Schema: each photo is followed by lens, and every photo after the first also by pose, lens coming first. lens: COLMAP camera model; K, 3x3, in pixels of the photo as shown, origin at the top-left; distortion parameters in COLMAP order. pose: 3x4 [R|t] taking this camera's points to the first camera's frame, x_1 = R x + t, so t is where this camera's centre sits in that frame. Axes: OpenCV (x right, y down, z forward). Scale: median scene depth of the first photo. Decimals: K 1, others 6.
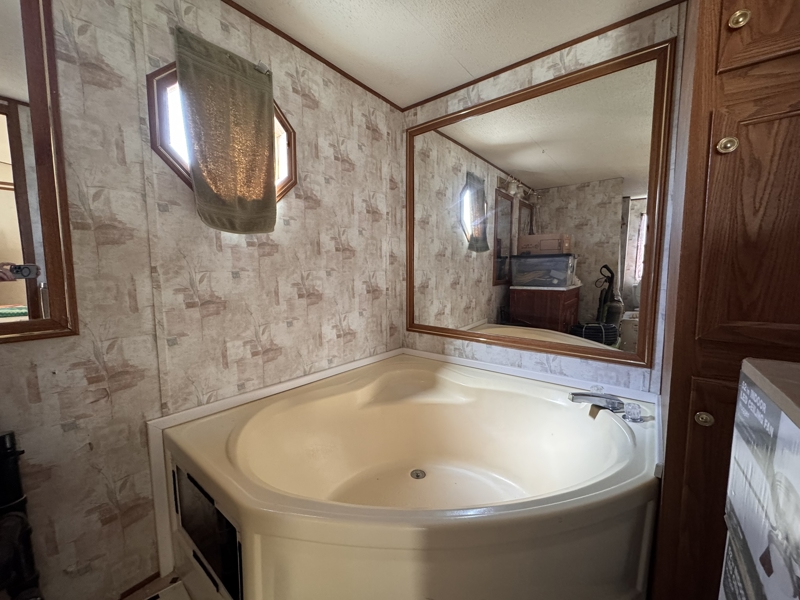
lens RADIAL K [[321.9, 0, 401.9], [0, 321.9, 301.7], [0, 0, 1]] dist [-0.002635, 0.000736]
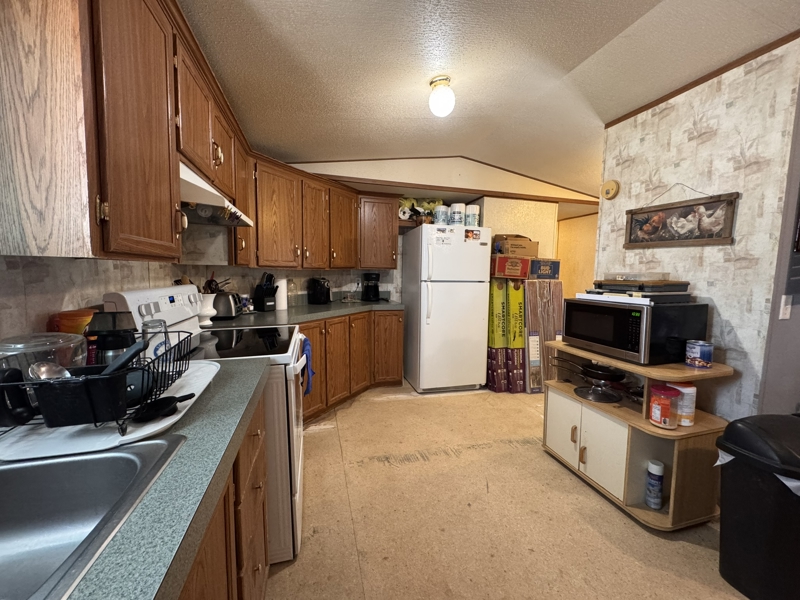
lens RADIAL K [[321.9, 0, 403.8], [0, 321.9, 299.8], [0, 0, 1]] dist [-0.002635, 0.000736]
pose [[-0.585964, 0.062065, -0.807957, 1.413467], [-0.098279, 0.984259, 0.146884, 0.538460], [0.804355, 0.165474, -0.570641, 0.986184]]
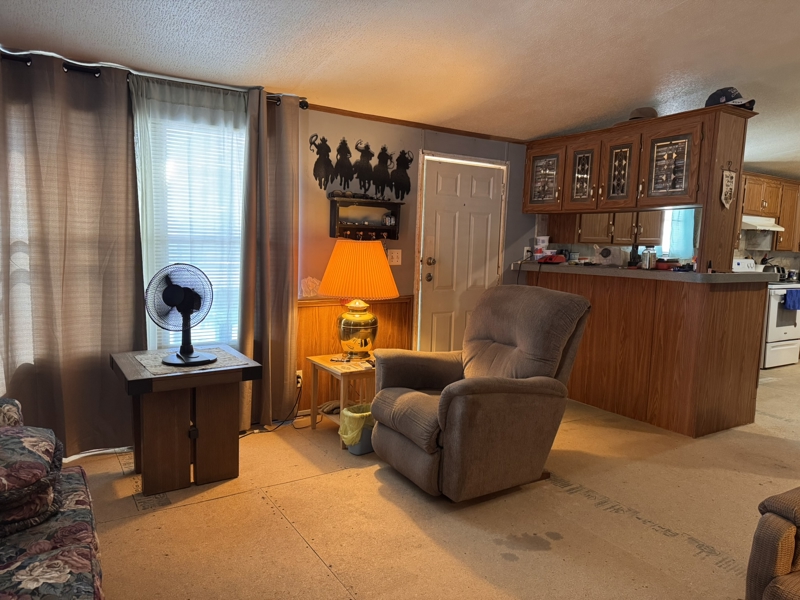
lens RADIAL K [[564.3, 0, 396.2], [0, 564.3, 305.6], [0, 0, 1]] dist [0.063243, -0.077286]
pose [[-0.947342, -0.066654, 0.313210, 2.149328], [0.000922, 0.977525, 0.210817, 0.126640], [-0.320222, 0.200005, -0.925989, 4.937802]]
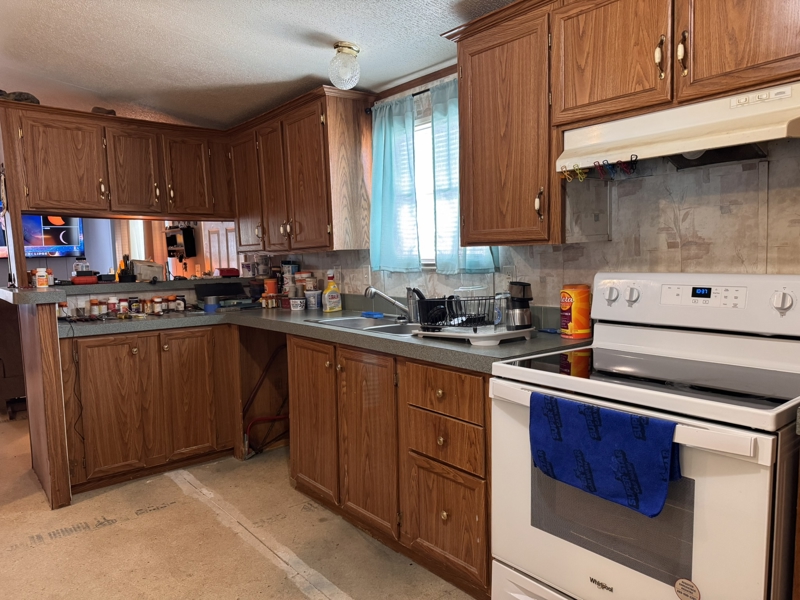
lens RADIAL K [[564.3, 0, 398.0], [0, 564.3, 303.7], [0, 0, 1]] dist [0.063243, -0.077286]
pose [[0.207073, -0.090294, 0.974150, -0.290484], [0.124348, 0.990085, 0.065339, 0.625636], [-0.970391, 0.107603, 0.216248, 0.173484]]
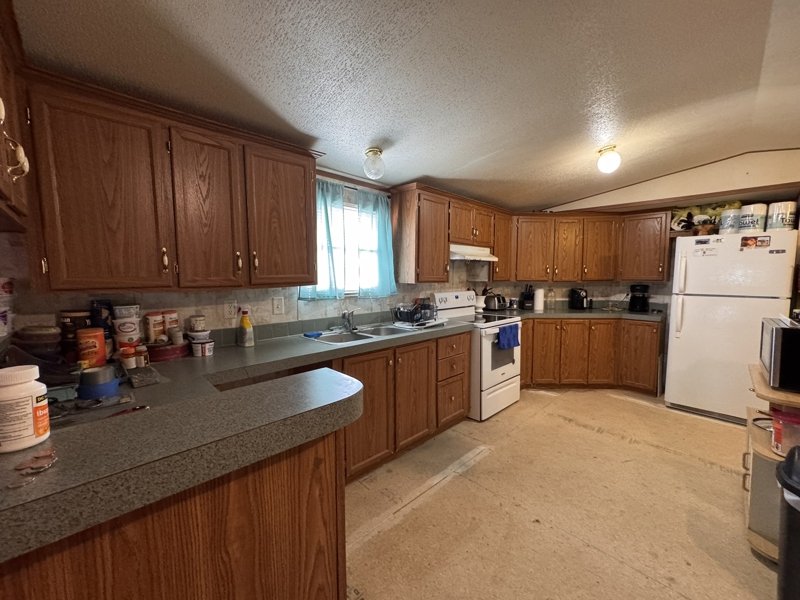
lens RADIAL K [[321.9, 0, 397.1], [0, 321.9, 298.4], [0, 0, 1]] dist [-0.002635, 0.000736]
pose [[-0.992654, -0.011040, 0.120480, 1.168270], [0.010276, 0.984535, 0.174884, 0.347836], [-0.120548, 0.174837, -0.977190, 2.195477]]
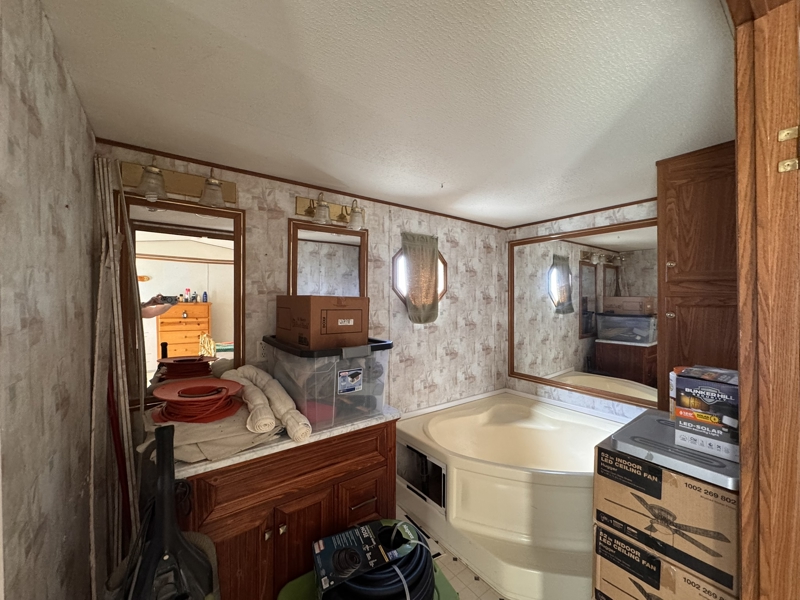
lens RADIAL K [[321.9, 0, 399.5], [0, 321.9, 301.0], [0, 0, 1]] dist [-0.002635, 0.000736]
pose [[0.965599, 0.002493, -0.260022, -0.122019], [-0.027170, 0.995448, -0.091353, -0.146769], [0.258611, 0.095276, 0.961271, -0.788972]]
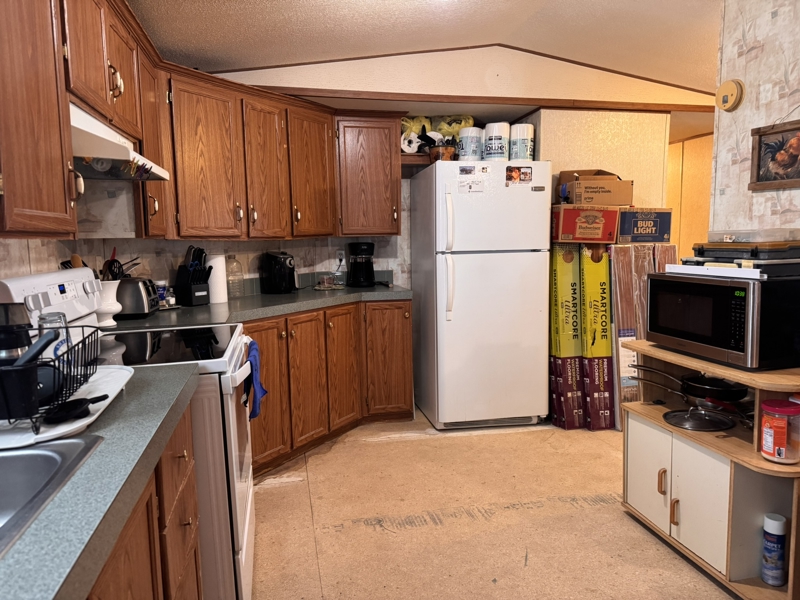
lens RADIAL K [[564.3, 0, 404.4], [0, 564.3, 301.9], [0, 0, 1]] dist [0.063243, -0.077286]
pose [[-0.629040, 0.100304, -0.770875, 1.534912], [-0.064123, 0.981566, 0.180043, 0.504509], [0.774724, 0.162685, -0.611012, 1.213227]]
